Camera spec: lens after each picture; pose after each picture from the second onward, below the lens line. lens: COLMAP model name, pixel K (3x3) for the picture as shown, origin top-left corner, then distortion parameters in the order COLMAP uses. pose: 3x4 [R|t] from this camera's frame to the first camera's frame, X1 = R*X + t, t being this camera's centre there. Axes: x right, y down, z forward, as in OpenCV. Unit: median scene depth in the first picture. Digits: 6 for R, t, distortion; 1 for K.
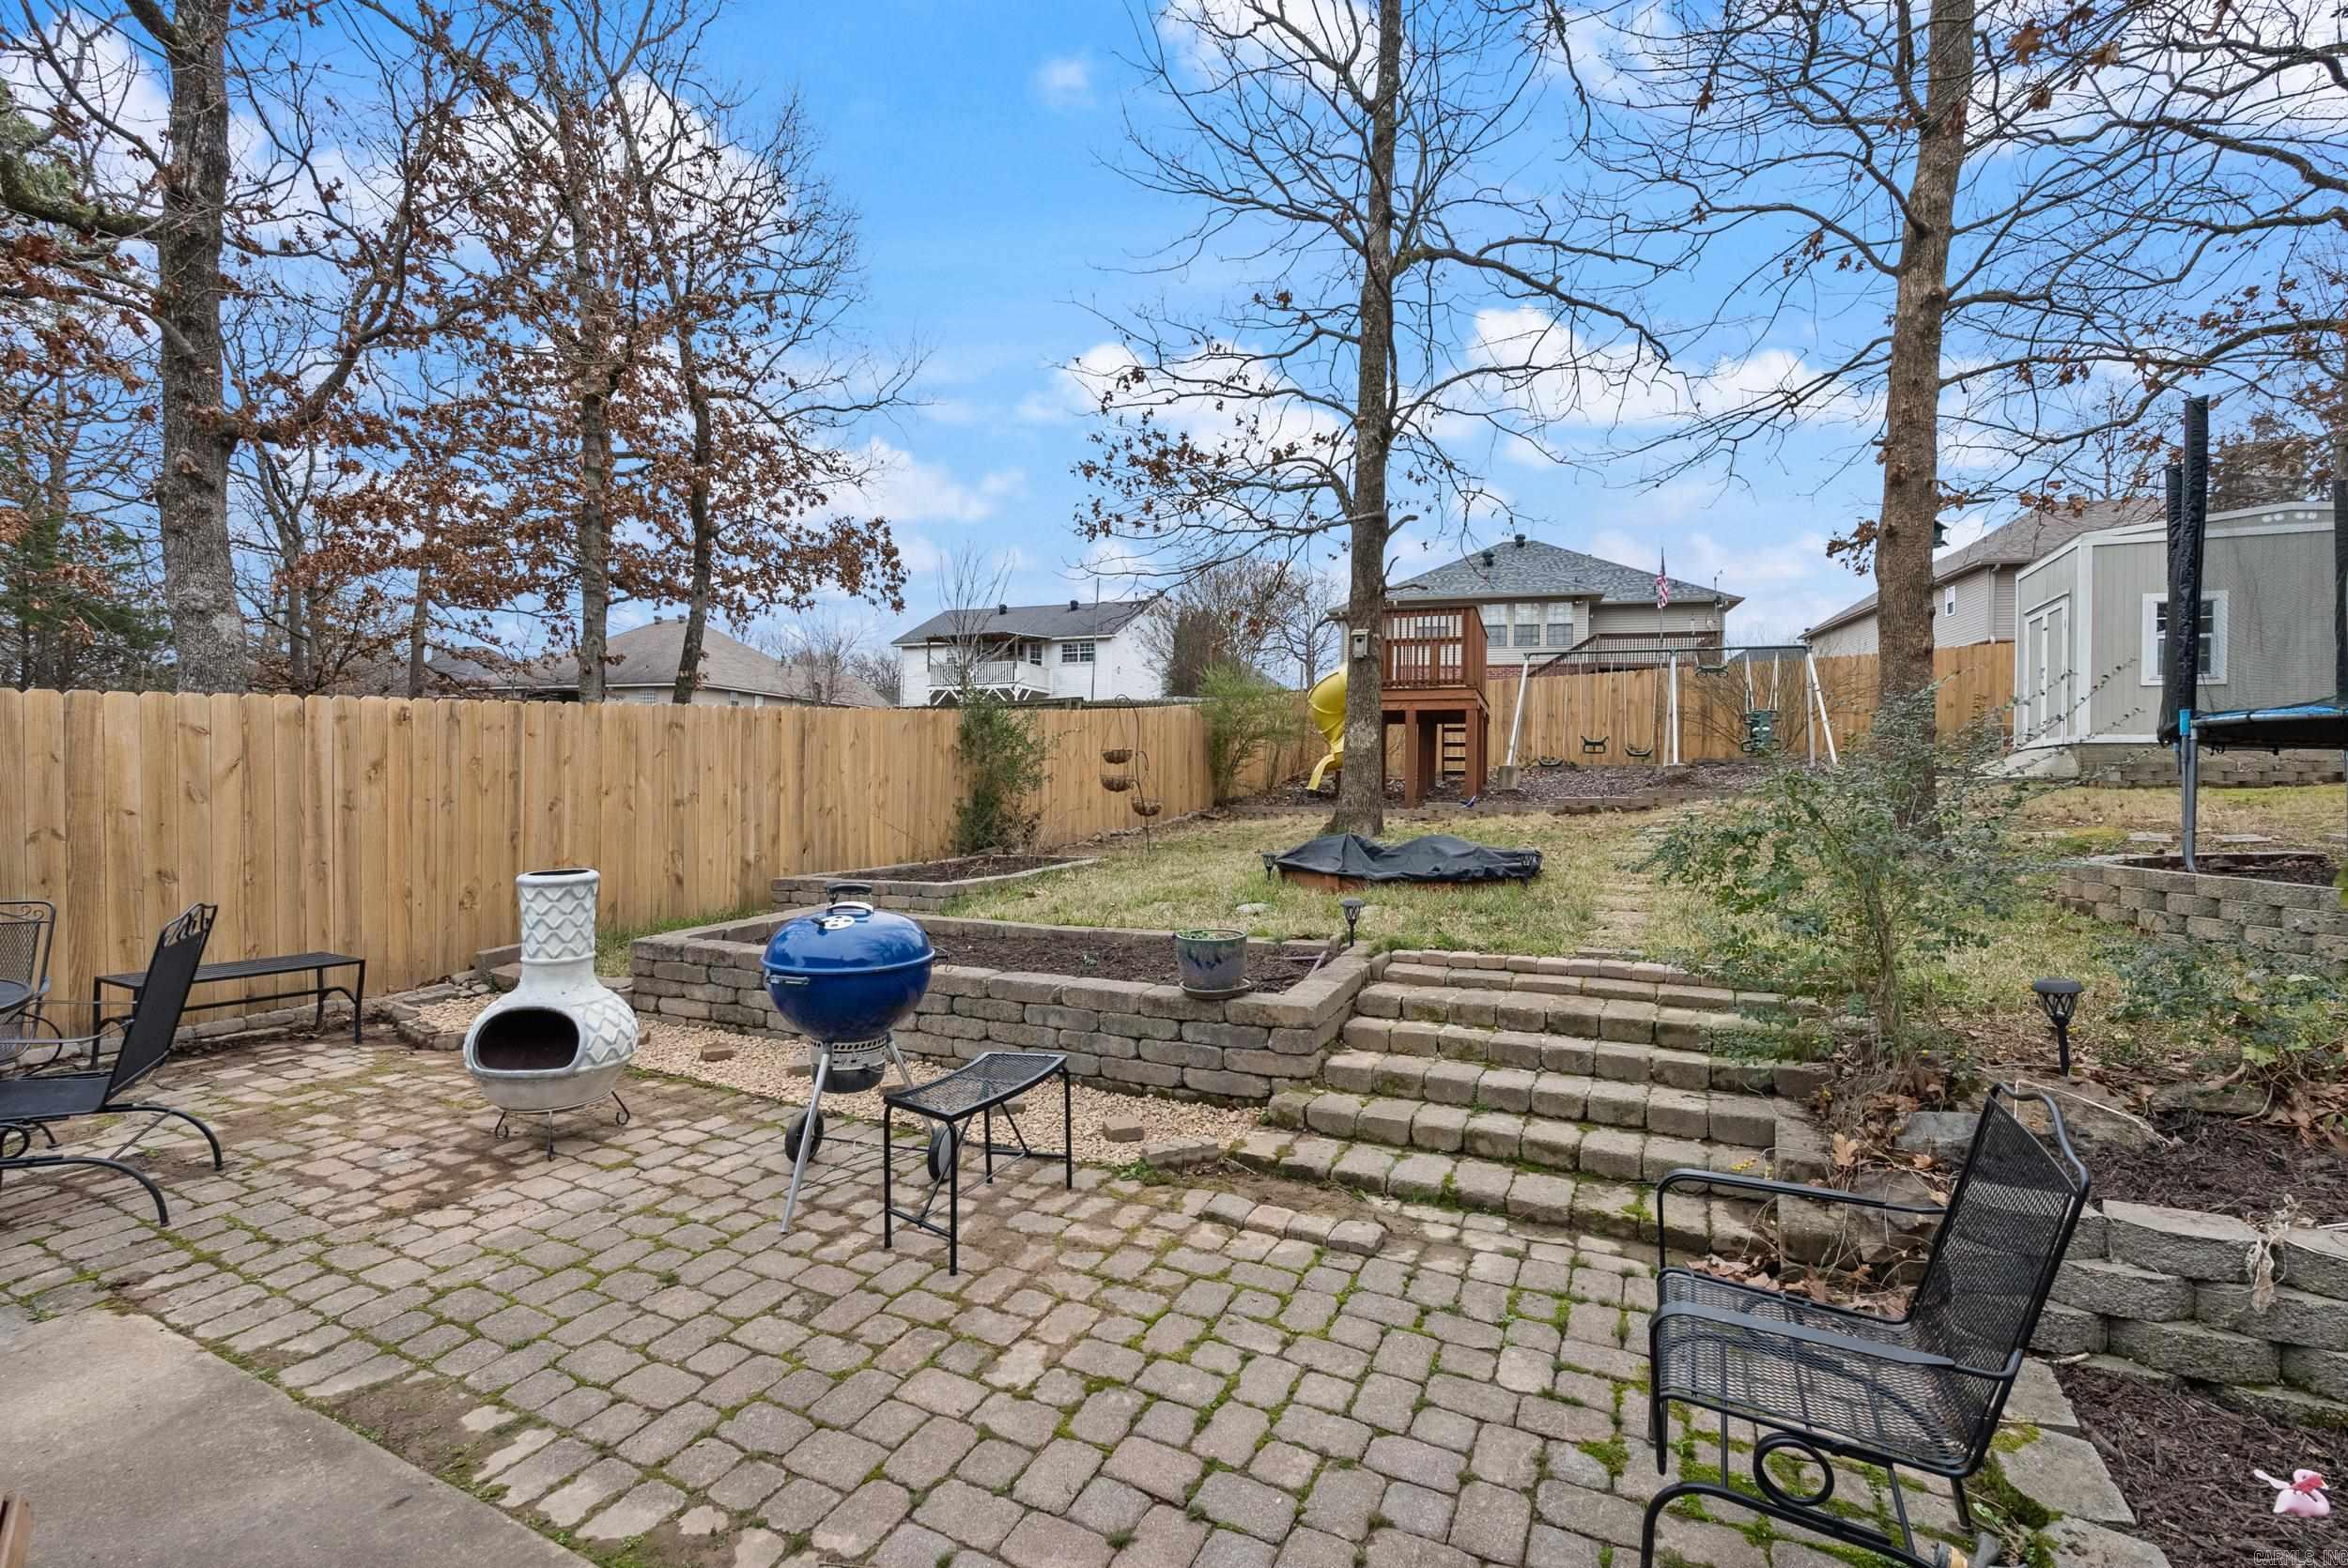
lens RADIAL K [[1038.8, 0, 1204.7], [0, 1038.8, 782.6], [0, 0, 1]] dist [-0.008654, 0.001760]
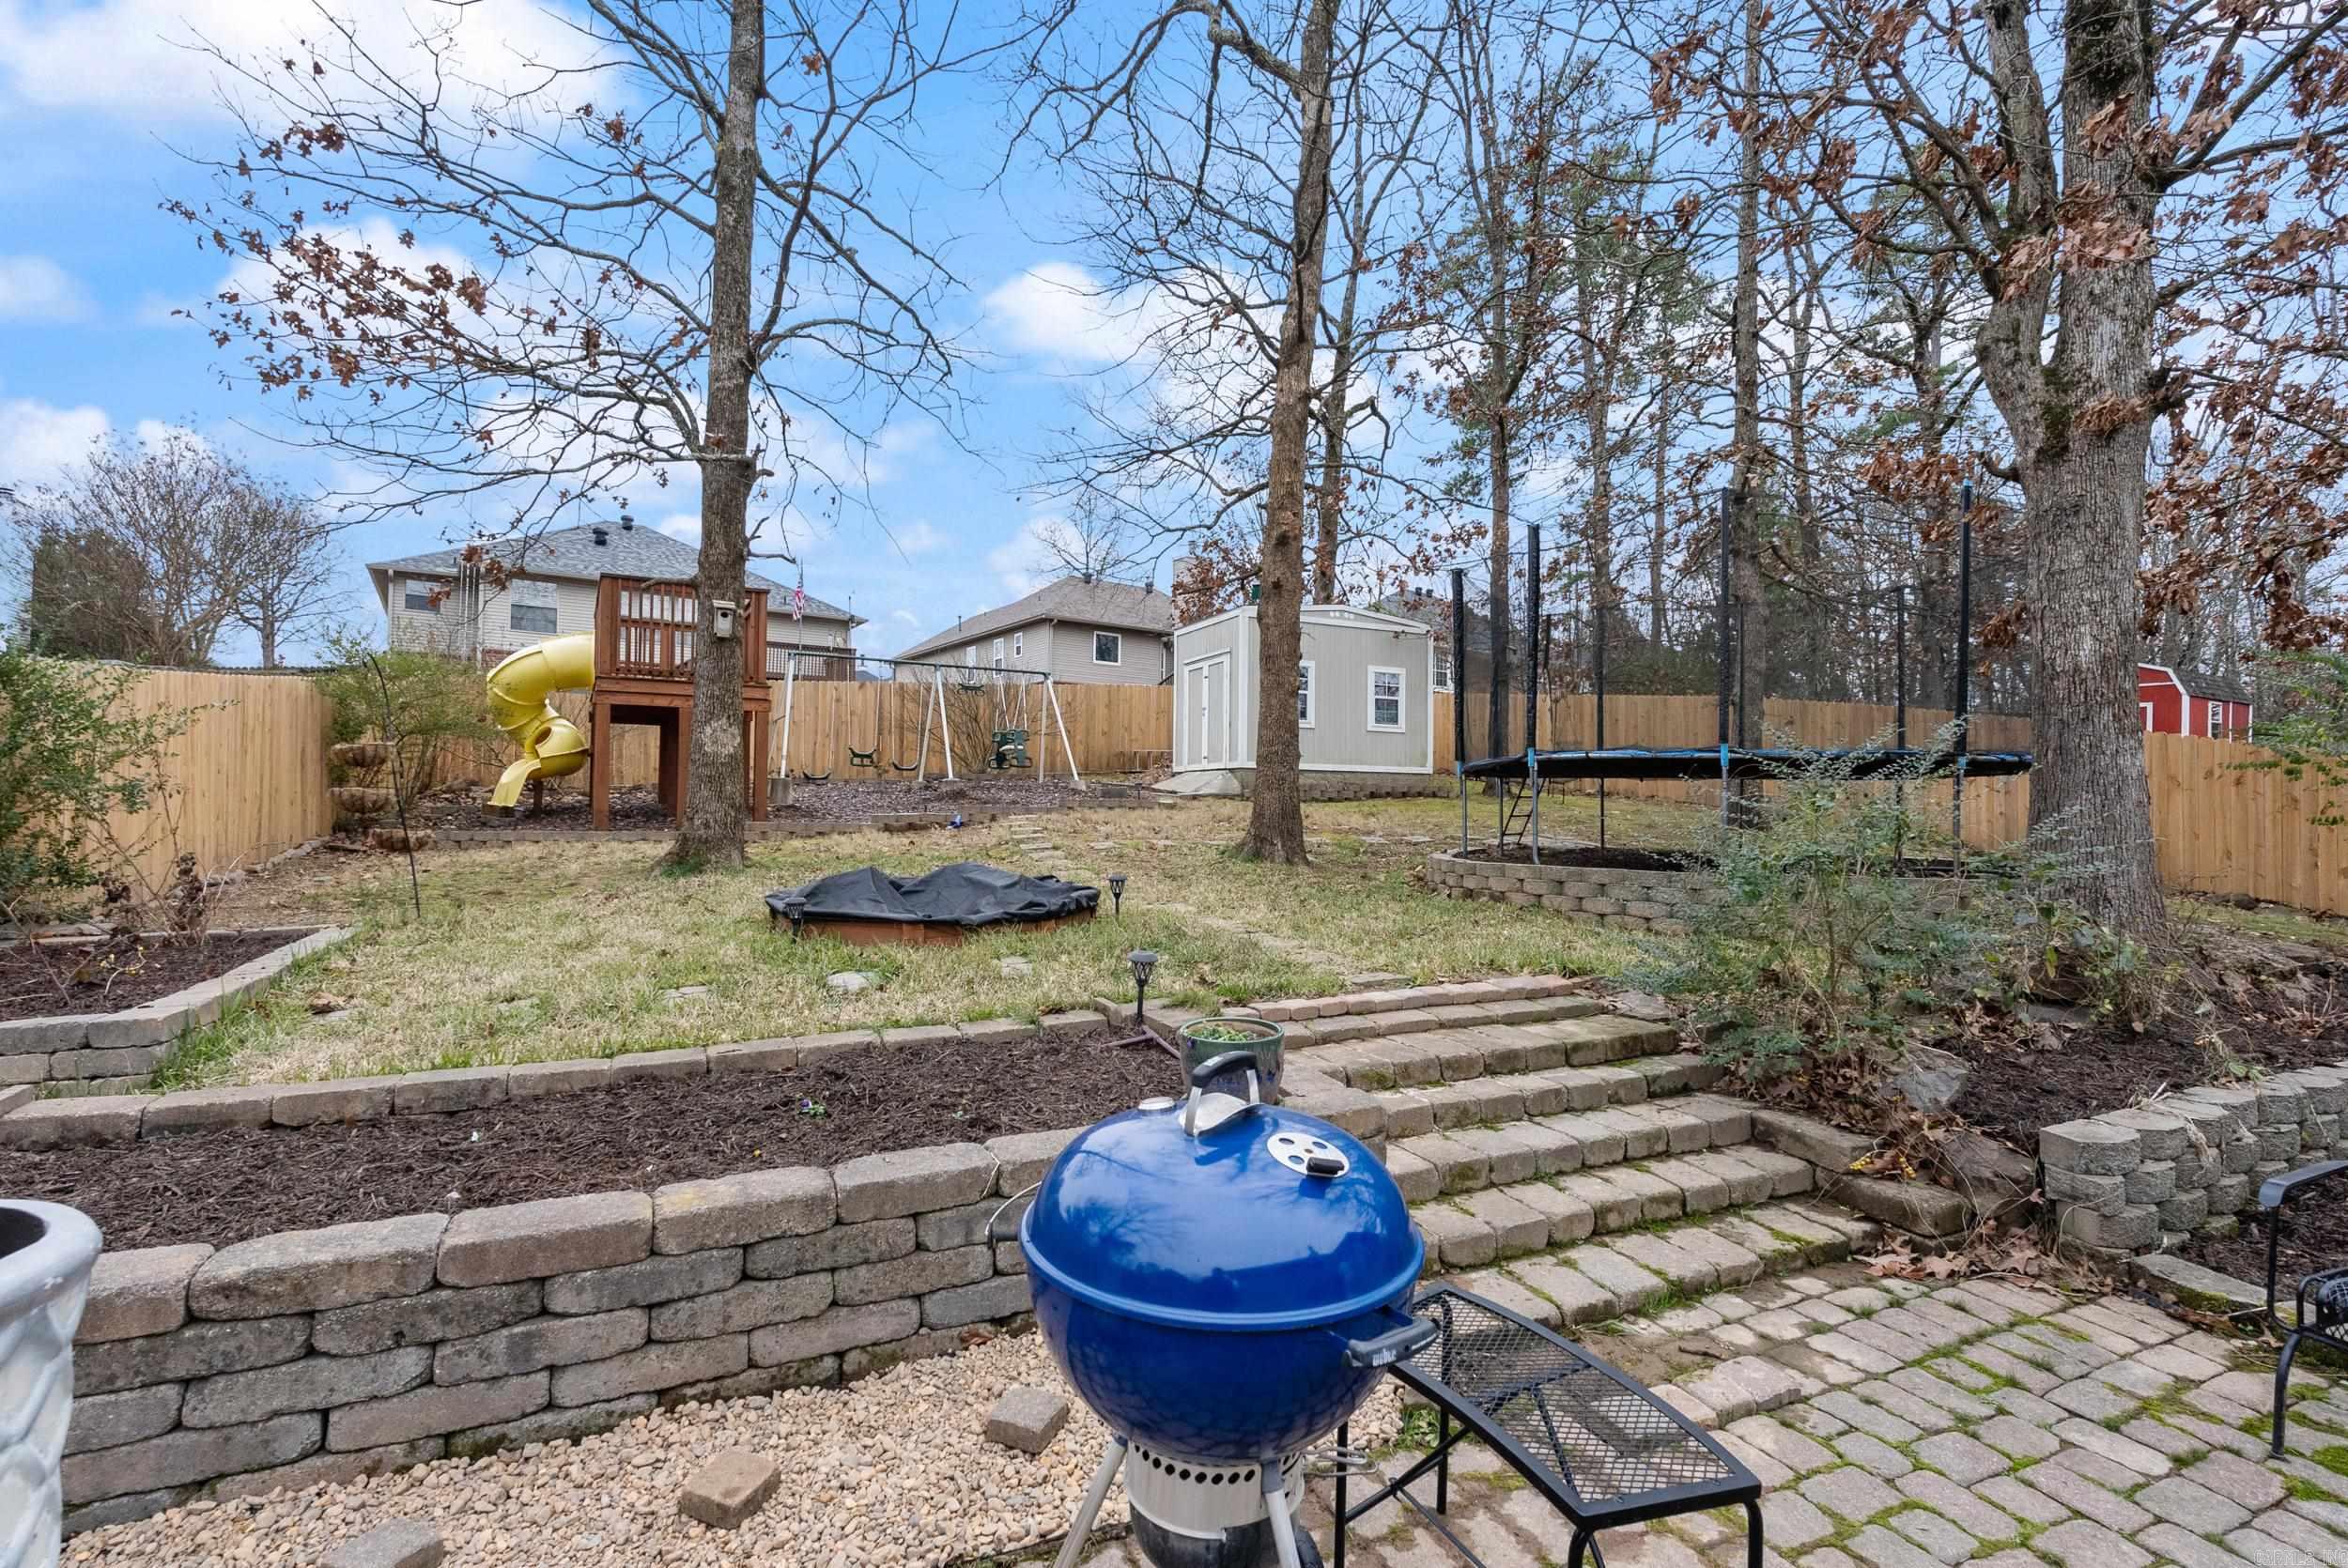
lens RADIAL K [[1038.8, 0, 1176.2], [0, 1038.8, 788.5], [0, 0, 1]] dist [-0.008654, 0.001760]
pose [[0.653227, 0.007479, 0.757125, -0.619157], [-0.002670, 0.999968, -0.007574, -0.006974], [-0.757158, 0.002926, 0.653226, 0.682278]]
